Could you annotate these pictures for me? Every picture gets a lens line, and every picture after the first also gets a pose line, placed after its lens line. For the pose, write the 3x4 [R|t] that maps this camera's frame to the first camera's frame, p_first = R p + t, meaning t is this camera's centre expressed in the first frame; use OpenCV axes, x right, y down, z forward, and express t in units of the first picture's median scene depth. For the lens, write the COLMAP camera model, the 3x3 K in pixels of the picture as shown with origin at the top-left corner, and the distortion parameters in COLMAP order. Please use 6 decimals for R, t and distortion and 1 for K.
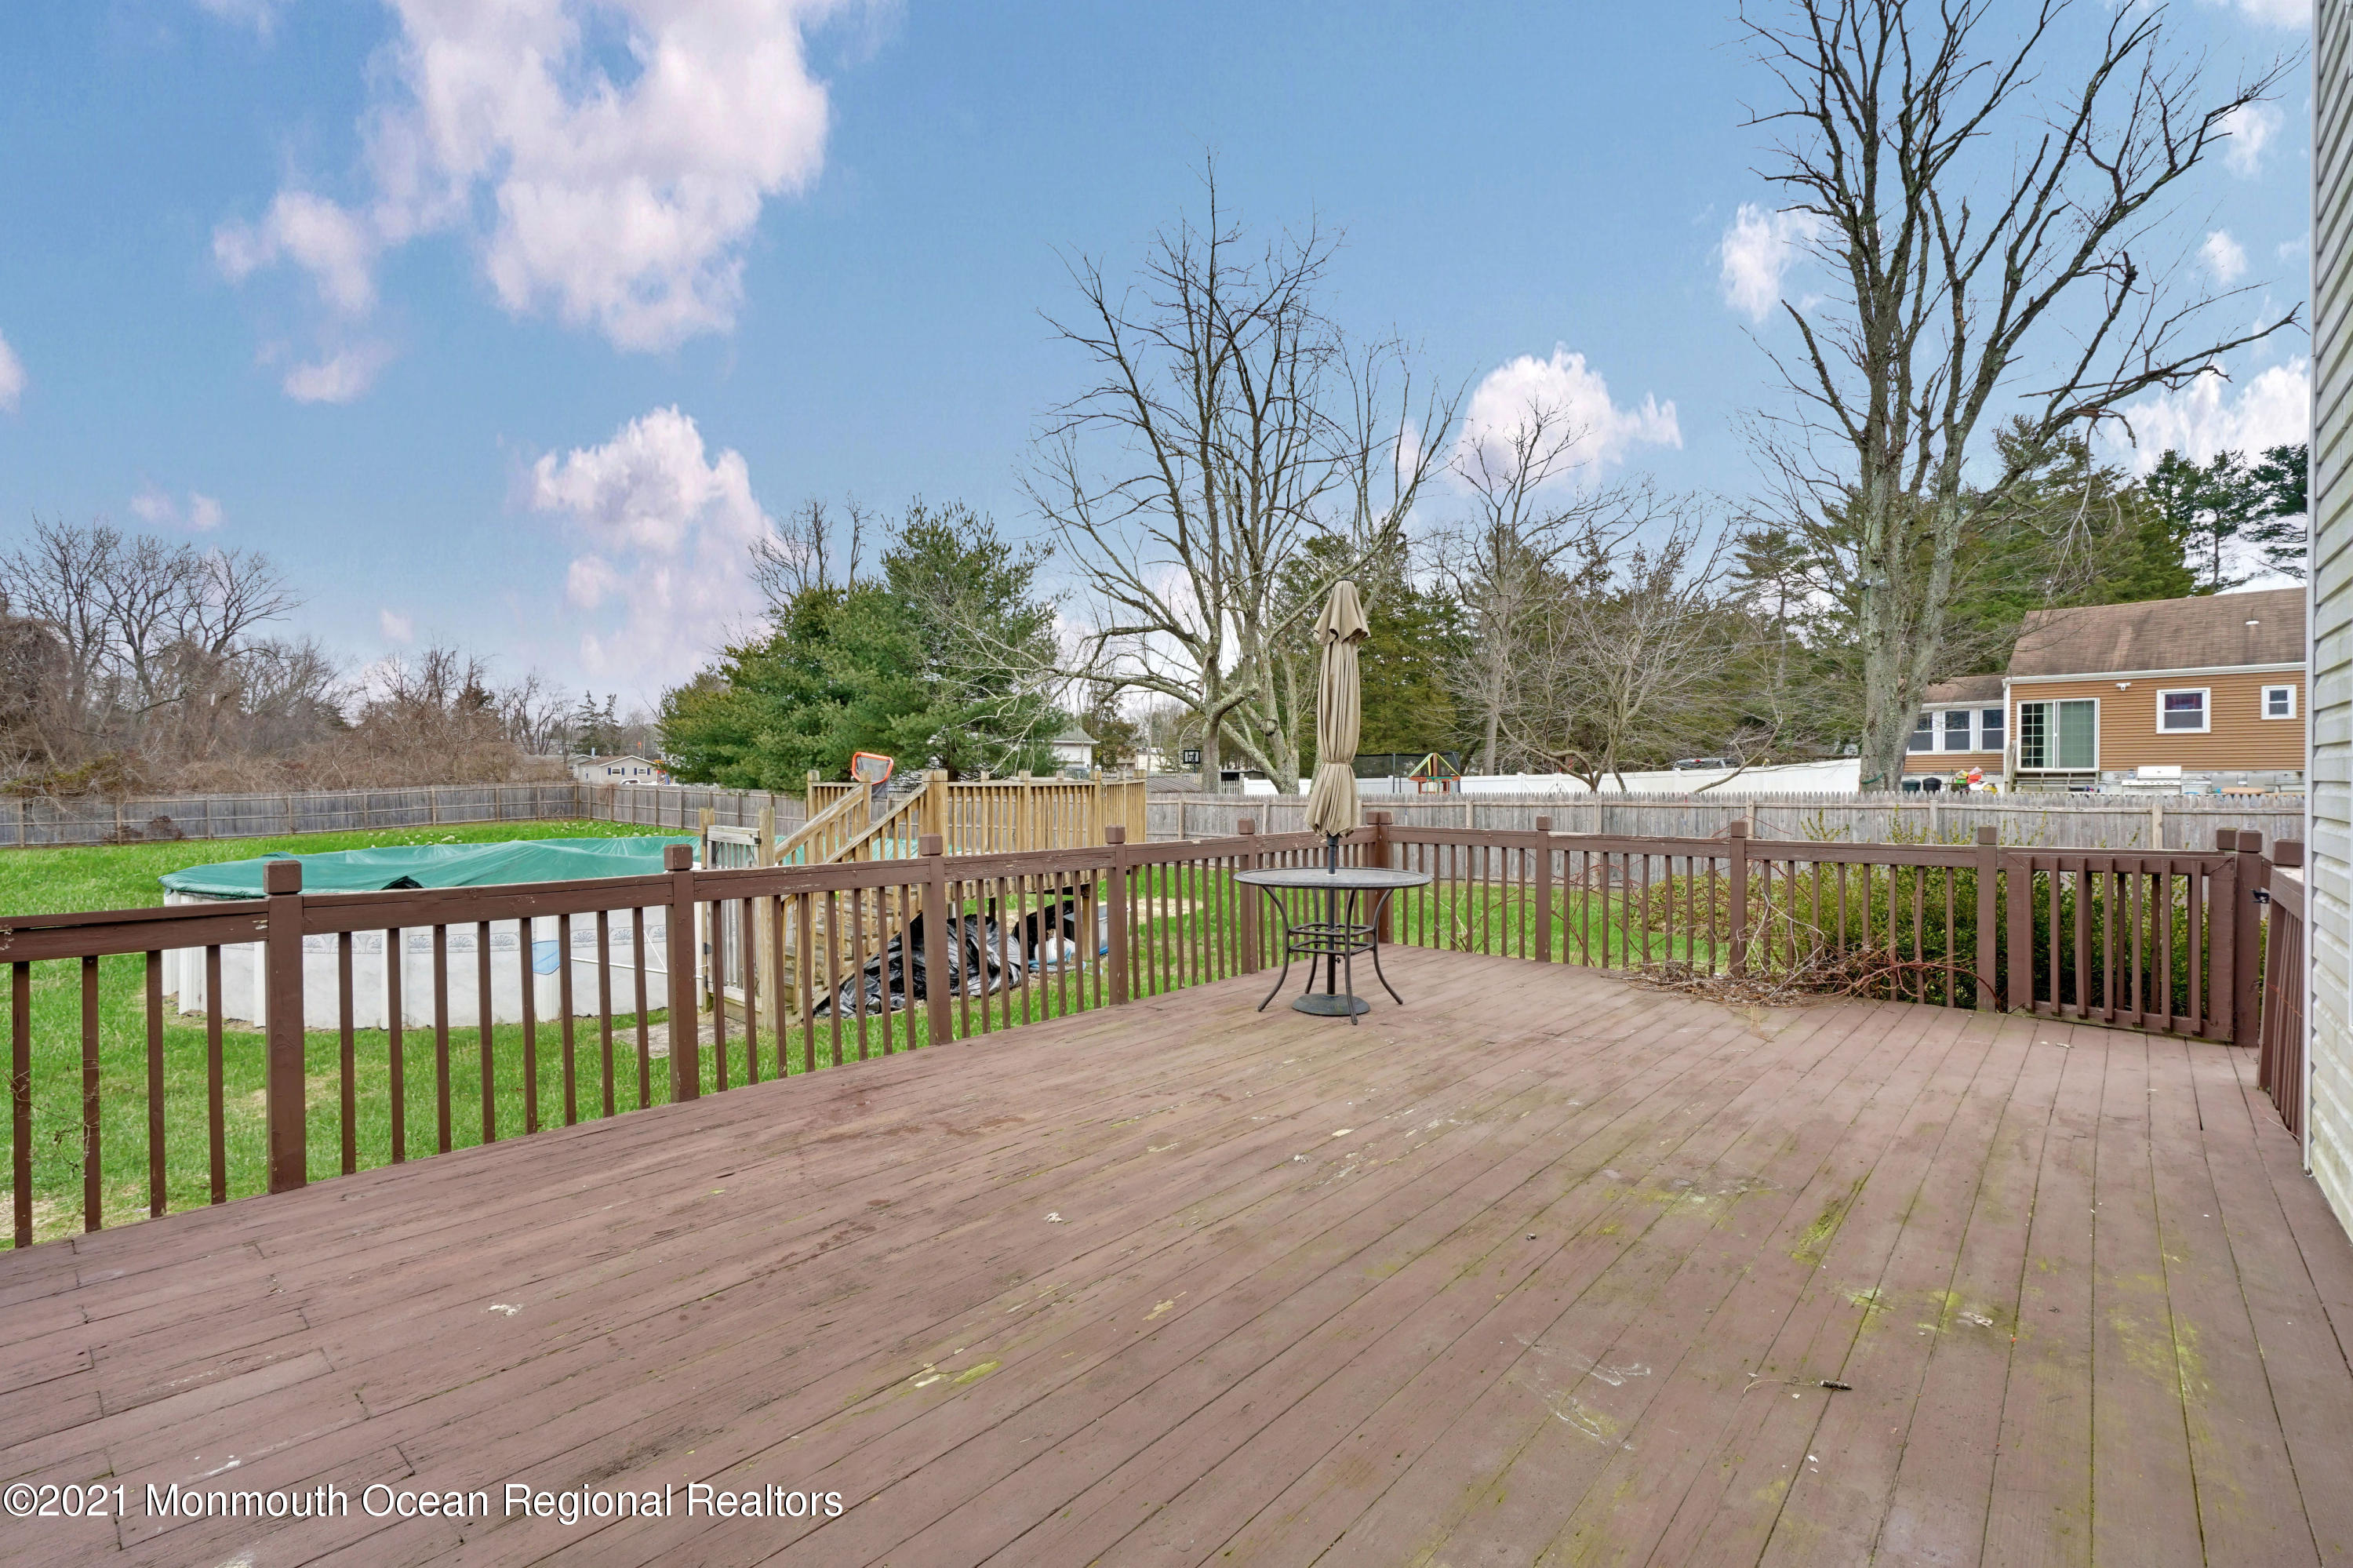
lens RADIAL K [[1058.5, 0, 1168.0], [0, 1058.5, 783.1], [0, 0, 1]] dist [-0.002166, 0.001673]
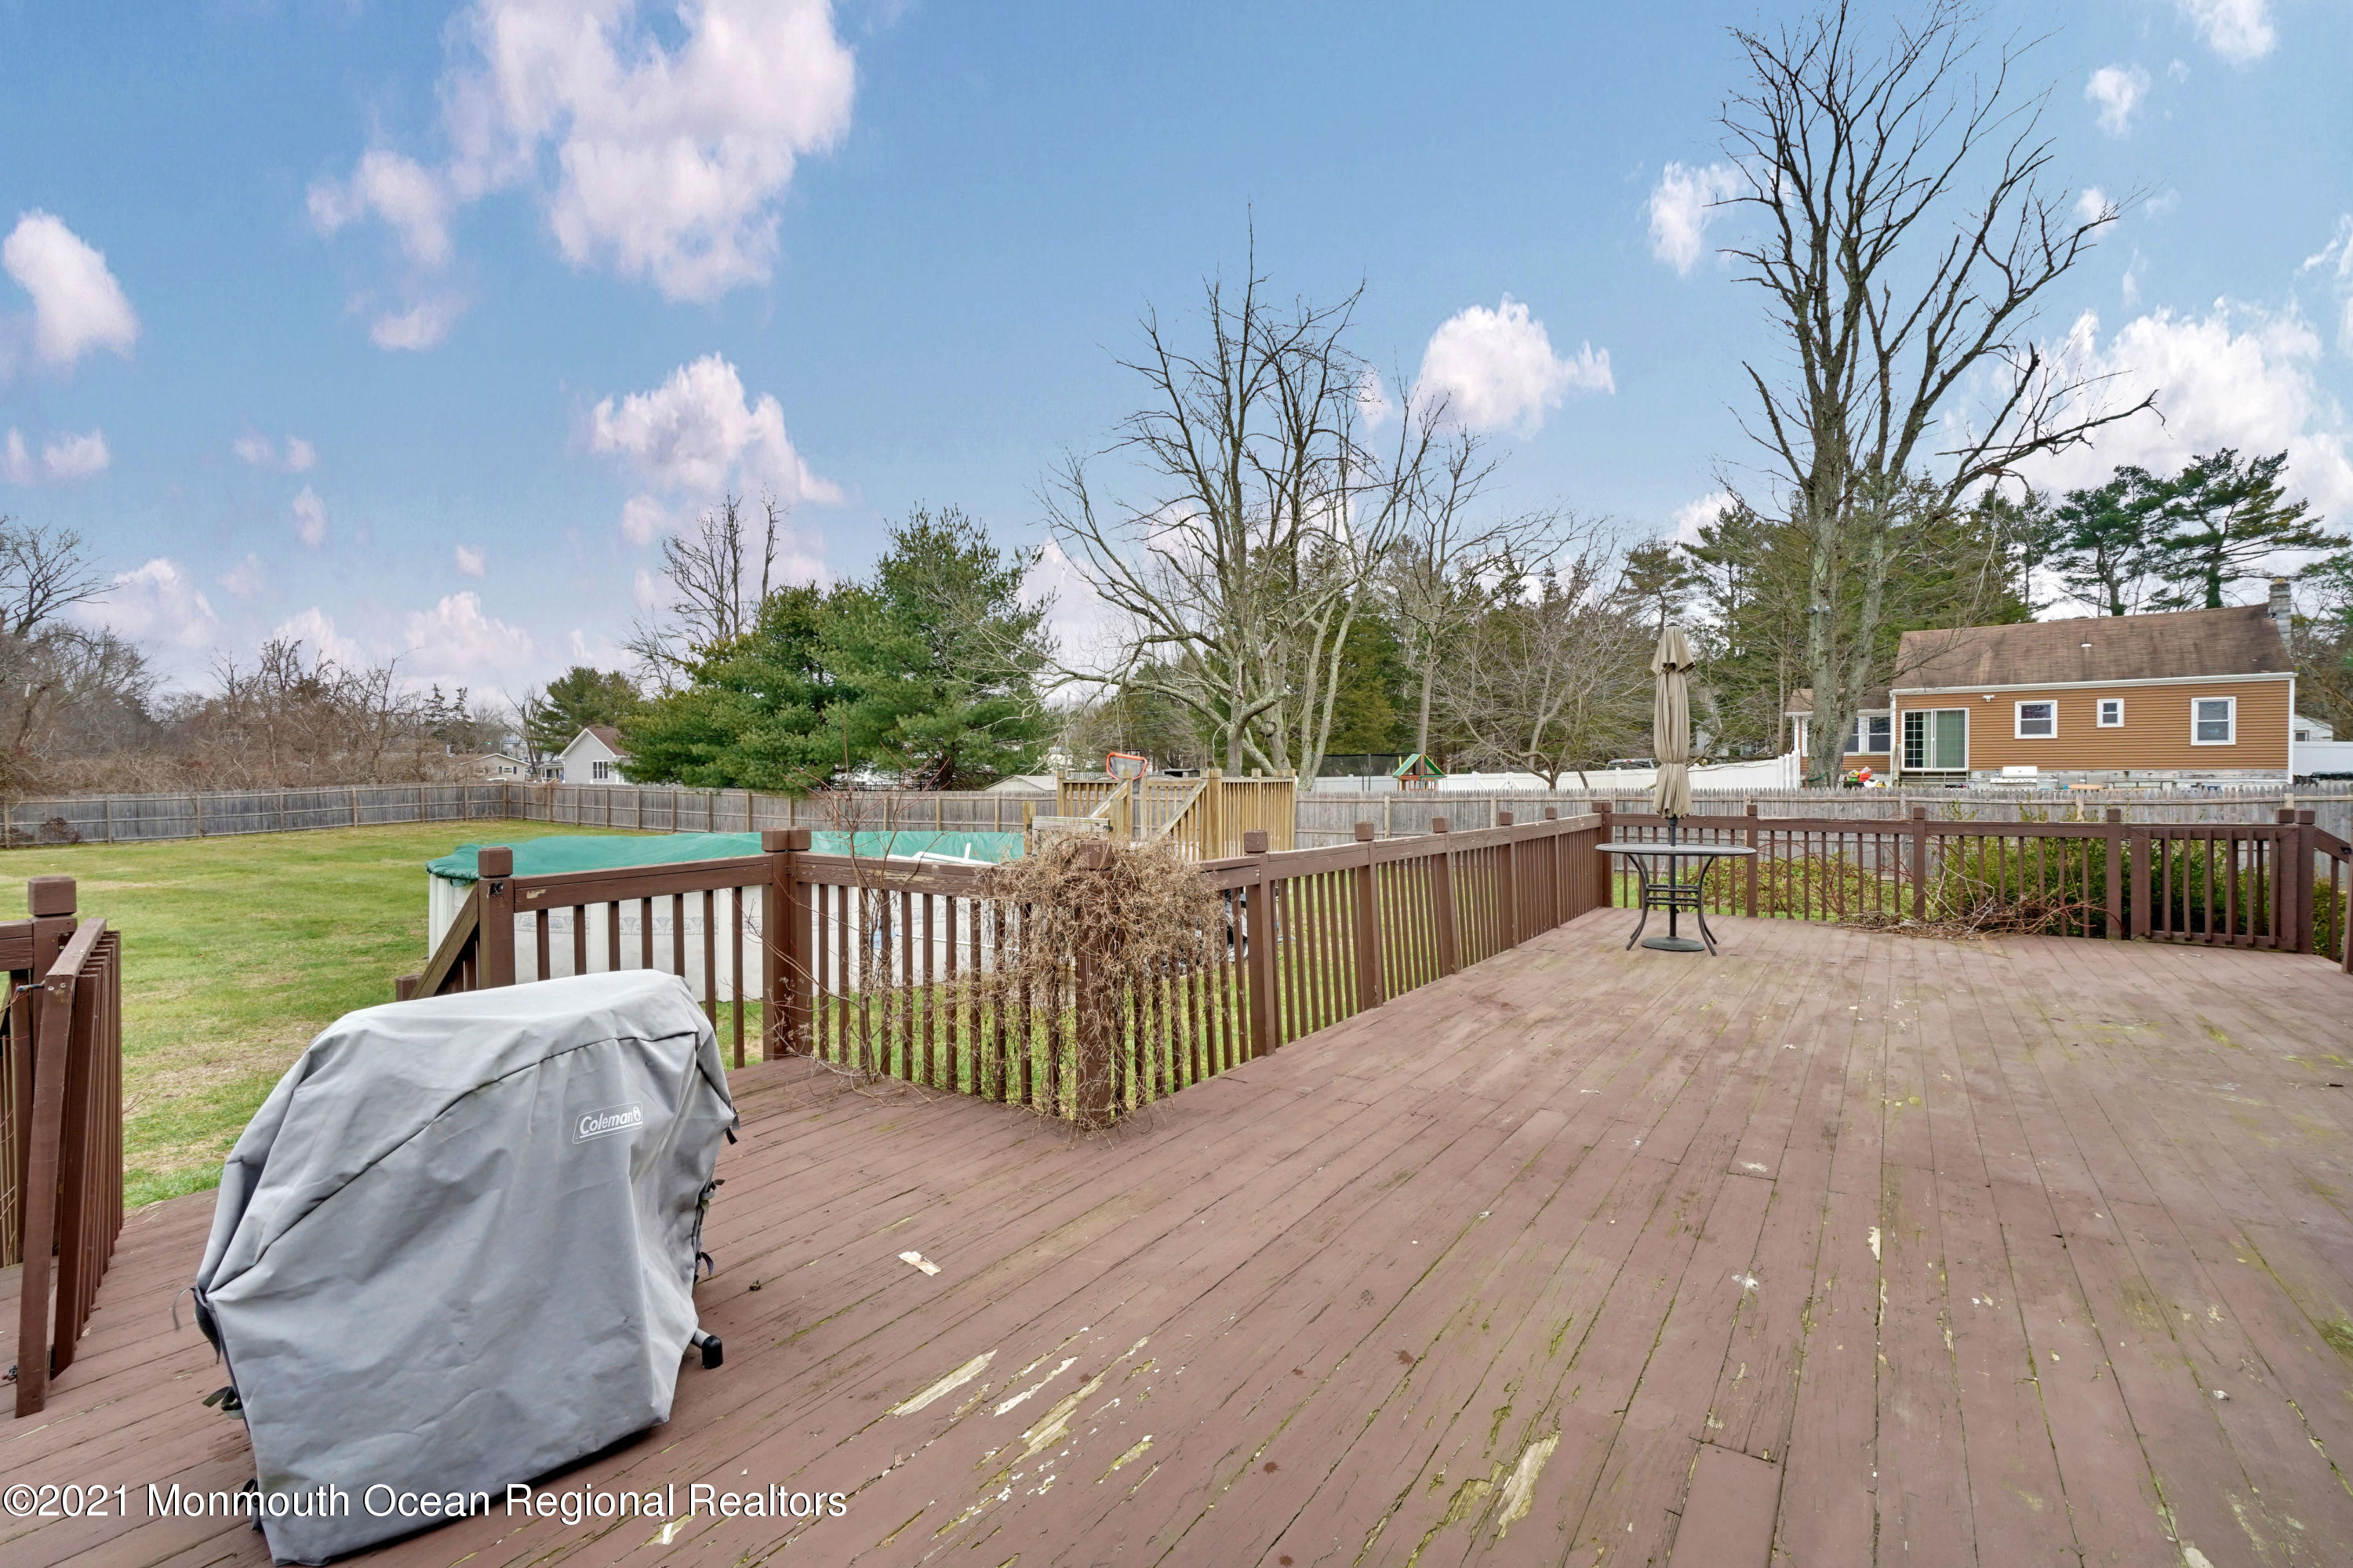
lens RADIAL K [[1058.5, 0, 1171.1], [0, 1058.5, 783.2], [0, 0, 1]] dist [-0.002166, 0.001673]
pose [[0.992637, -0.000876, 0.121123, -0.179295], [0.000761, 0.999999, 0.000995, 0.001194], [-0.121124, -0.000895, 0.992637, -0.069413]]
